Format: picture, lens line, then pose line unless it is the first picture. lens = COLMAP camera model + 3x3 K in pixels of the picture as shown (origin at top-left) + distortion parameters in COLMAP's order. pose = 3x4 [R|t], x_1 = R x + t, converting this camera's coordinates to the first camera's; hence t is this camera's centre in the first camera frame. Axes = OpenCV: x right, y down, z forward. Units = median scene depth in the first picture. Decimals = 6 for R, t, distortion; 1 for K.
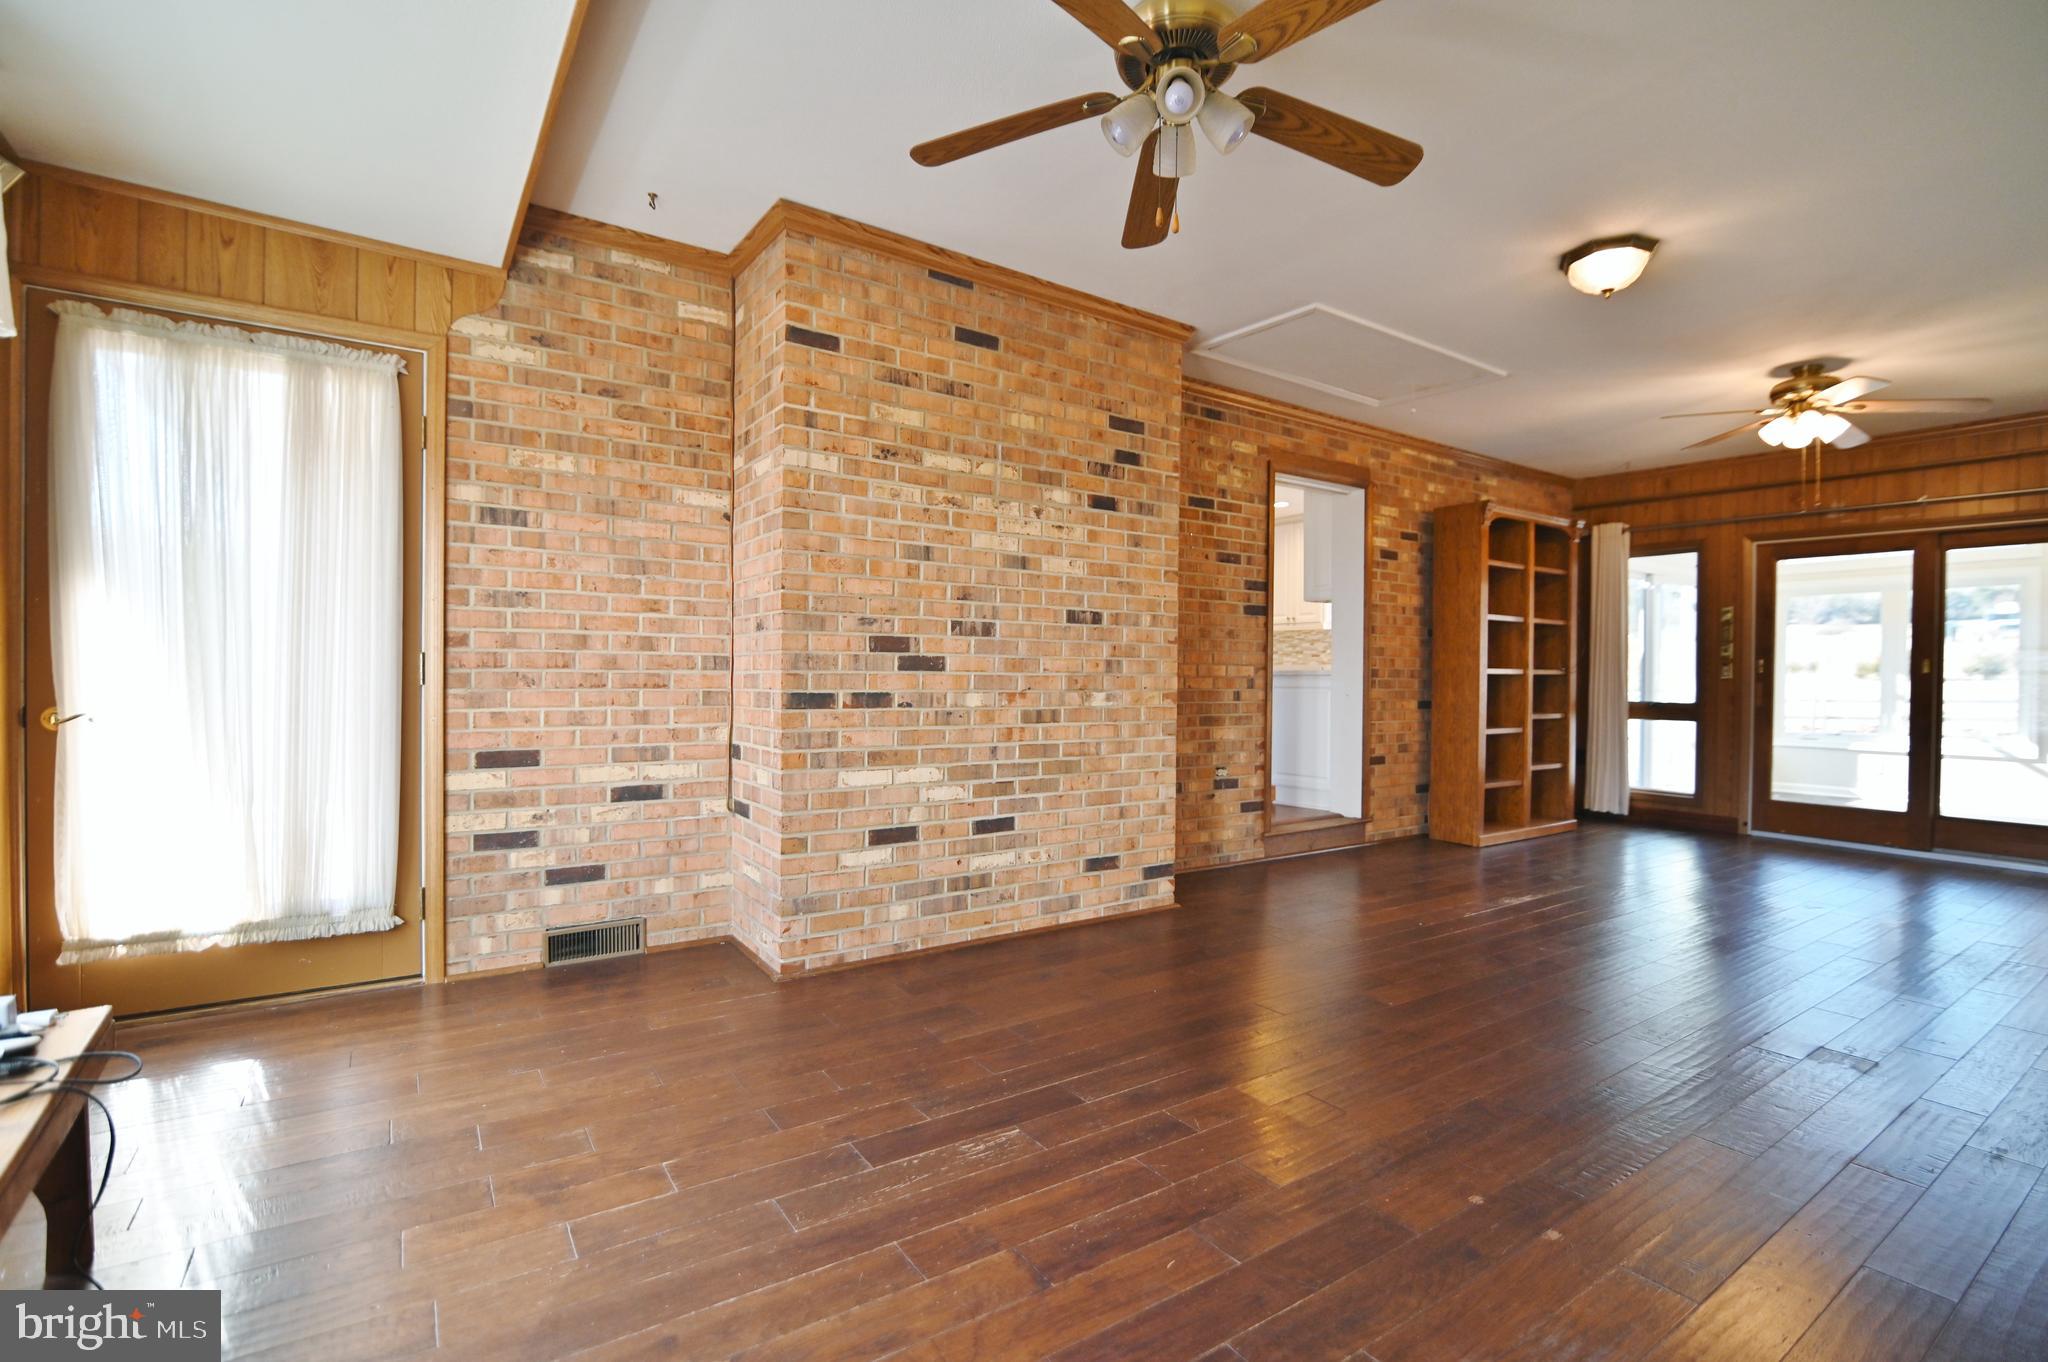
lens RADIAL K [[932.2, 0, 1022.1], [0, 932.2, 686.0], [0, 0, 1]] dist [-0.020387, -0.000198]
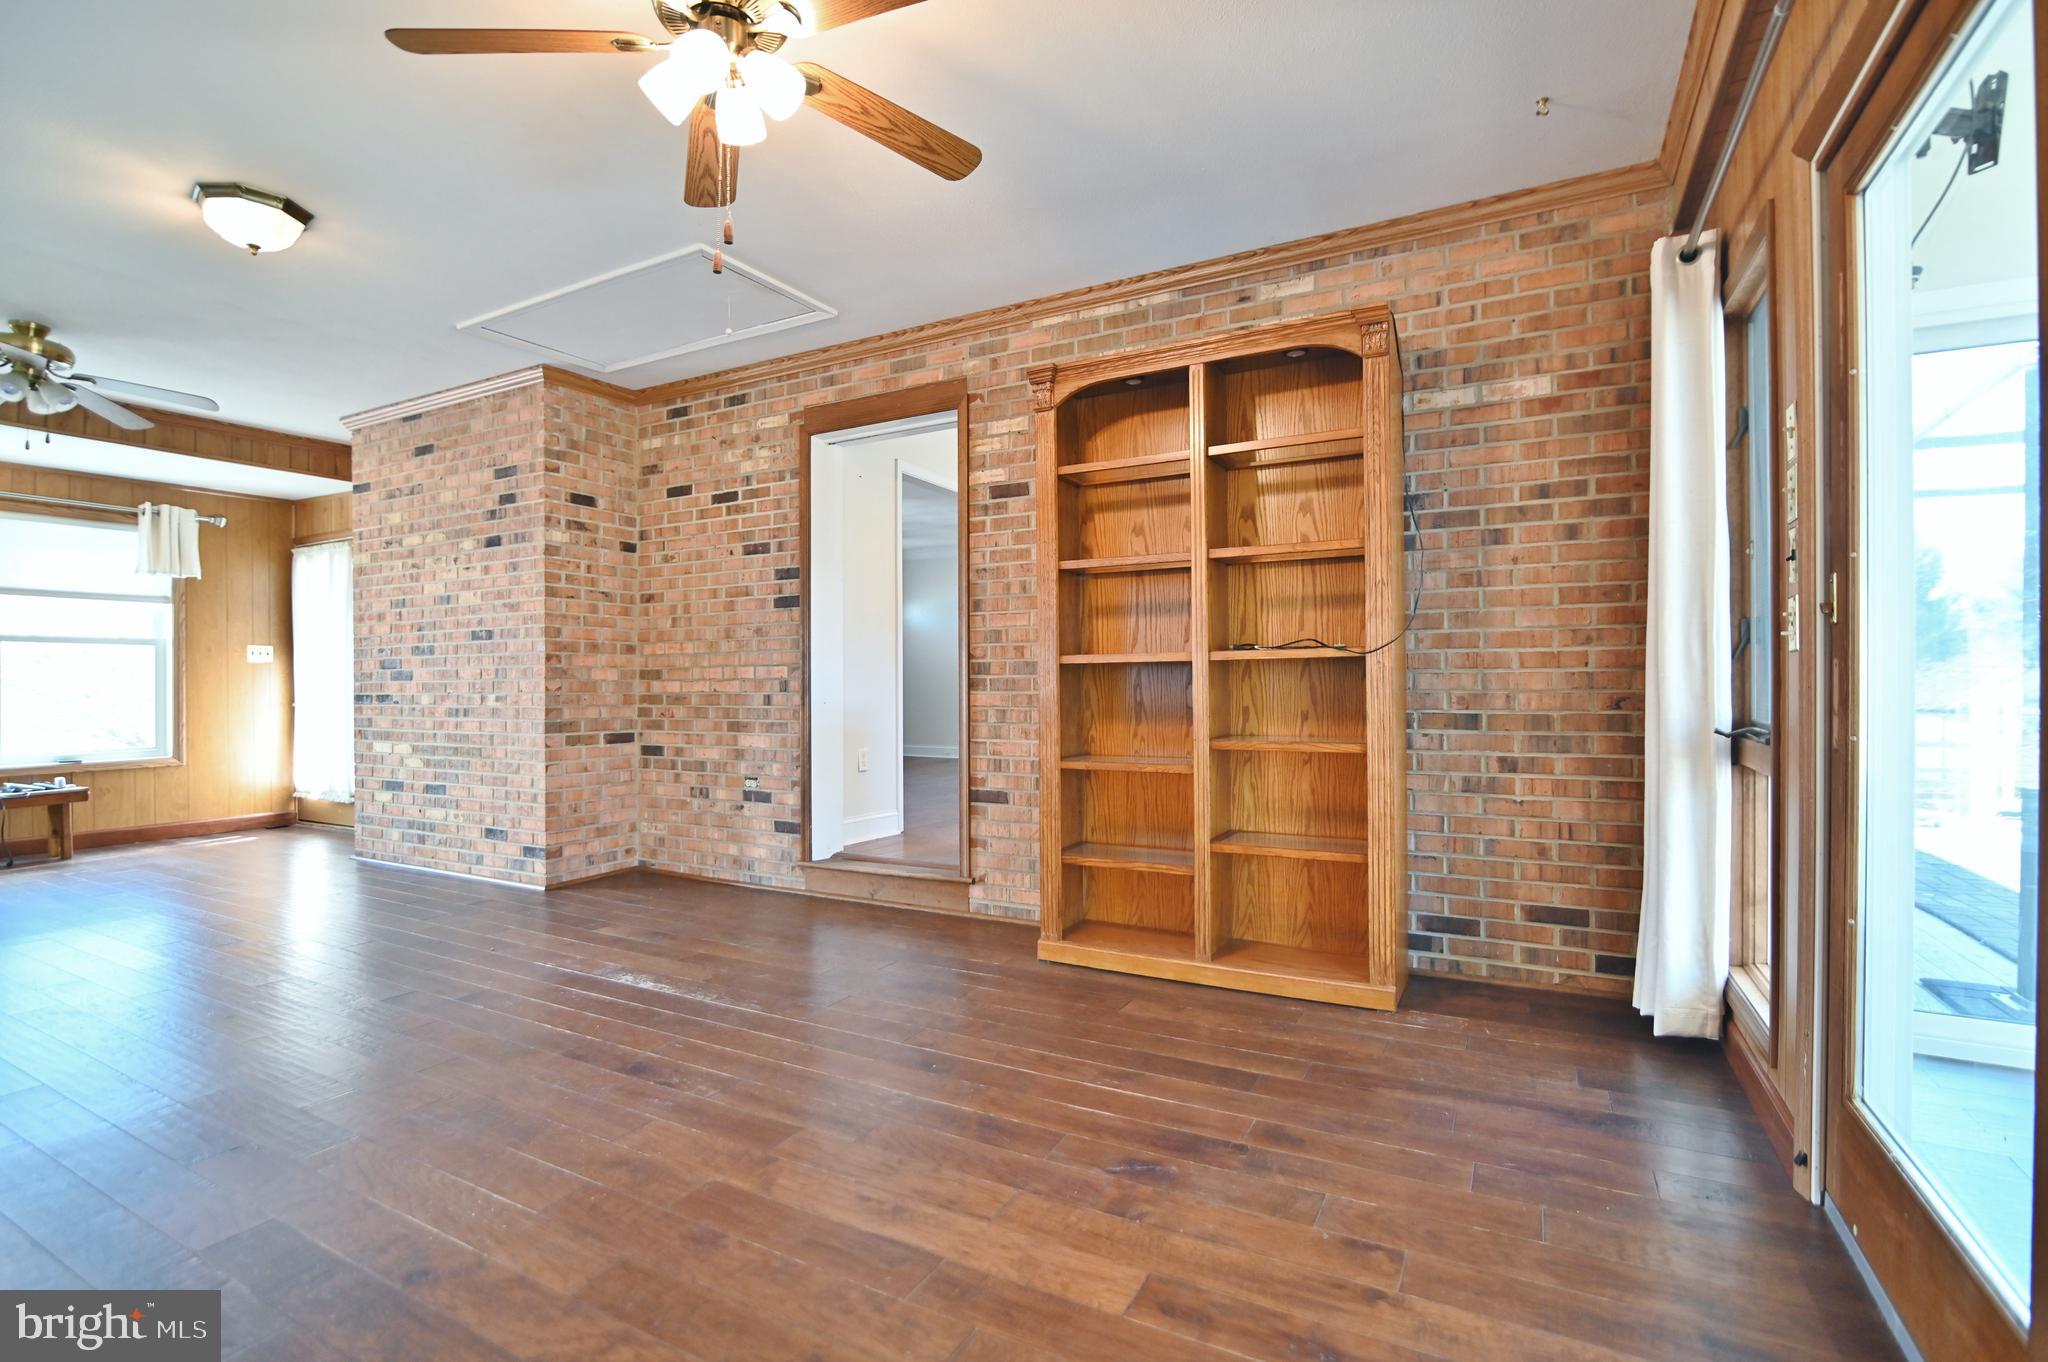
lens RADIAL K [[932.2, 0, 1026.5], [0, 932.2, 684.0], [0, 0, 1]] dist [-0.020387, -0.000198]
pose [[0.460546, -0.014320, -0.887520, 1.154747], [0.000660, 0.999875, -0.015791, 0.009641], [0.887636, 0.006686, 0.460498, 0.818642]]
